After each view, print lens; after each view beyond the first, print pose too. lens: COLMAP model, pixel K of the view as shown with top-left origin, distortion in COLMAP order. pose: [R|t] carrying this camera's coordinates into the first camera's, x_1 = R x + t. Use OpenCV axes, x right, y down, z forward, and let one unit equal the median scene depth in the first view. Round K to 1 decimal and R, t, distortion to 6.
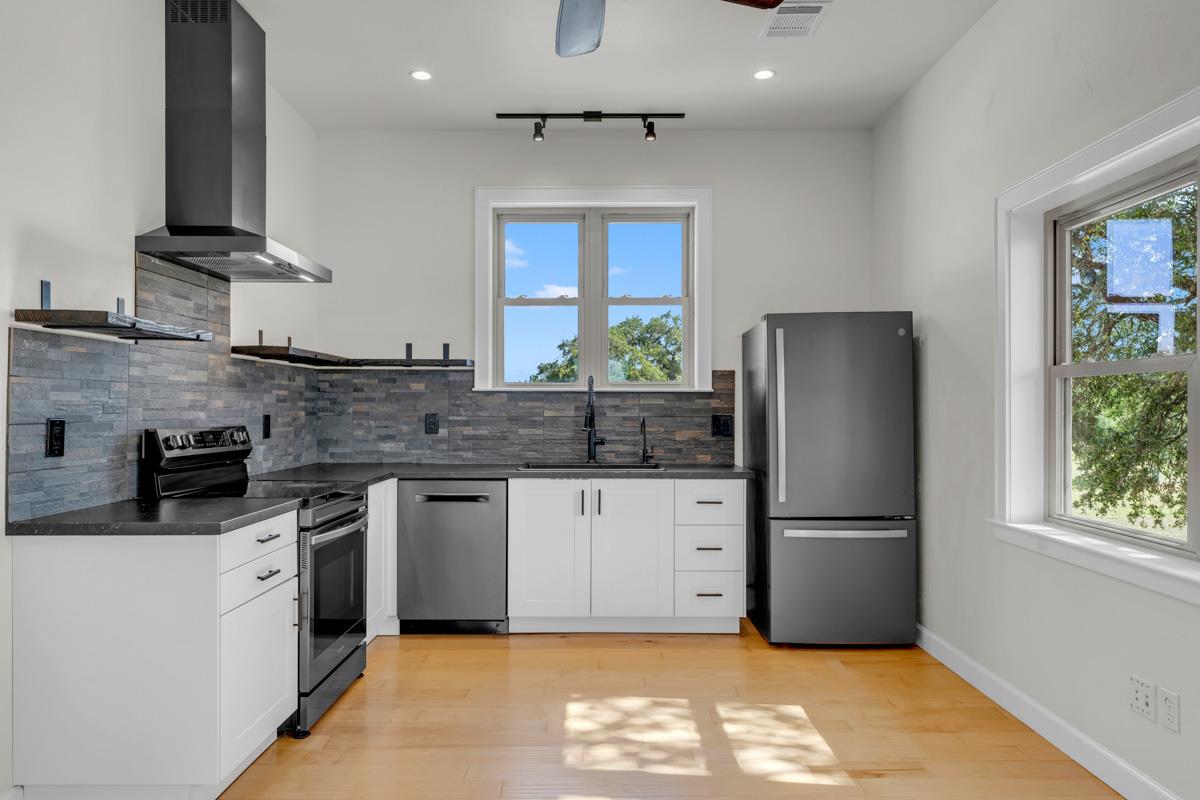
lens RADIAL K [[787.5, 0, 598.9], [0, 787.5, 404.7], [0, 0, 1]] dist [-0.011208, 0.001889]
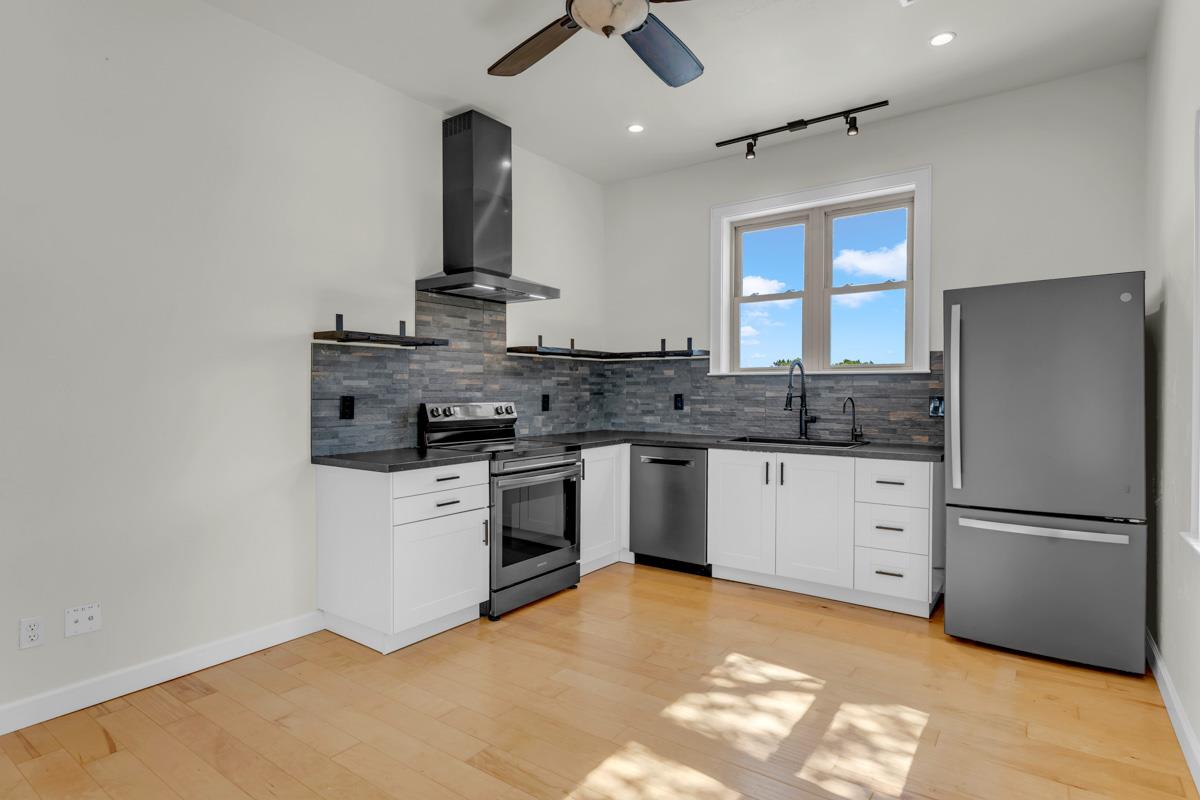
lens RADIAL K [[618.0, 0, 600.4], [0, 618.0, 394.9], [0, 0, 1]] dist [-0.003322, -0.000111]
pose [[0.815325, 0.003714, -0.578992, 0.292937], [0.003641, 0.999927, 0.011542, 0.001127], [0.578992, -0.011519, 0.815252, 0.138480]]
